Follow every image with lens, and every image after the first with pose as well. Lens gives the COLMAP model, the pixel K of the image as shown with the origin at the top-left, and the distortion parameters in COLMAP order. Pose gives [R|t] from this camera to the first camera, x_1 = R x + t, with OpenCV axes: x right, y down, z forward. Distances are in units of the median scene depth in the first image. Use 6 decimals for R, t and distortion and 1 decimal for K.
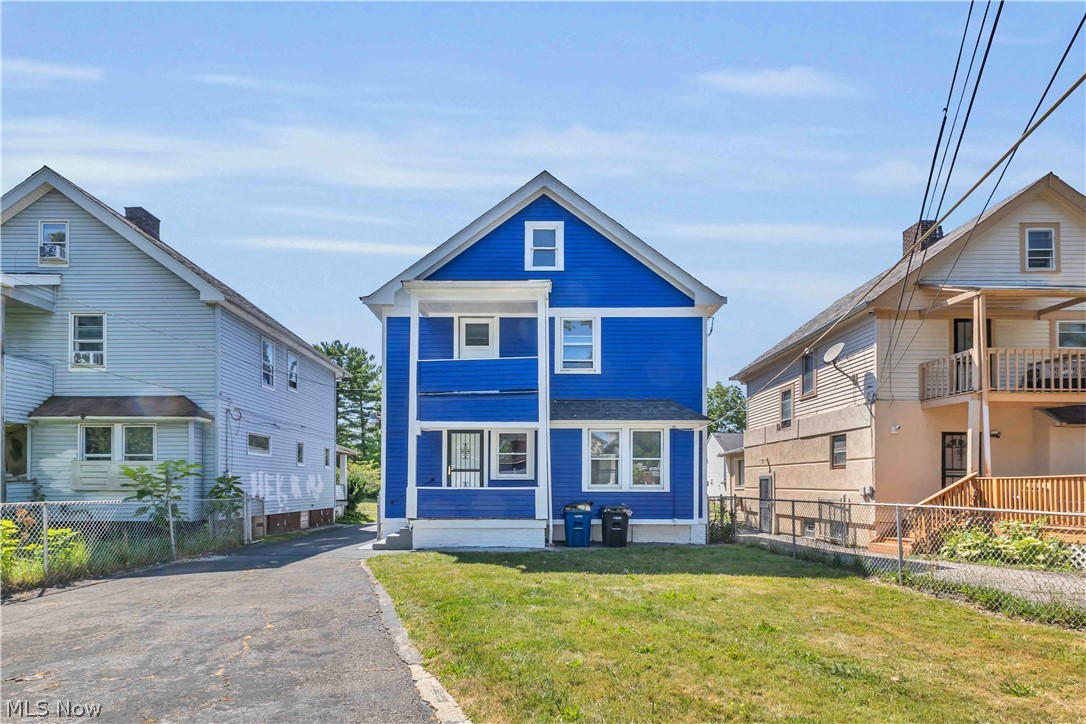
lens RADIAL K [[470.8, 0, 538.3], [0, 470.8, 377.9], [0, 0, 1]] dist [0.002678, 0.000170]
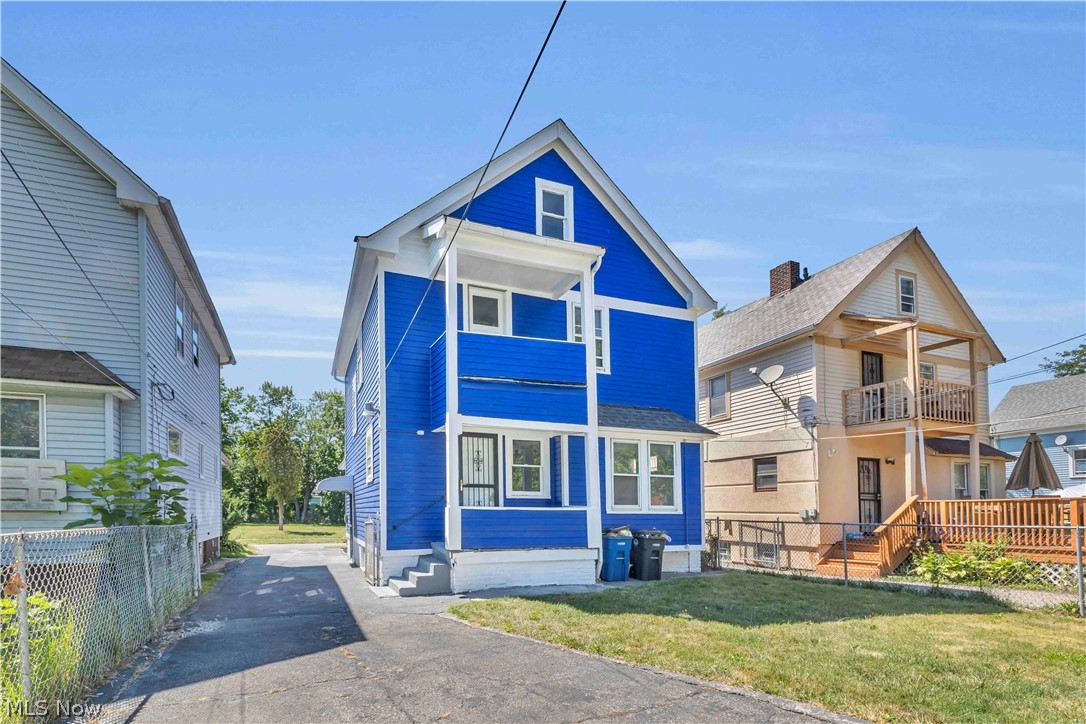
lens RADIAL K [[479.0, 0, 437.7], [0, 479.0, 411.1], [0, 0, 1]] dist [0.006675, 0.000197]
pose [[0.968097, 0.051692, 0.245186, -0.380420], [-0.056716, 0.998299, 0.013470, 0.063875], [-0.244073, -0.026947, 0.969382, 0.247341]]
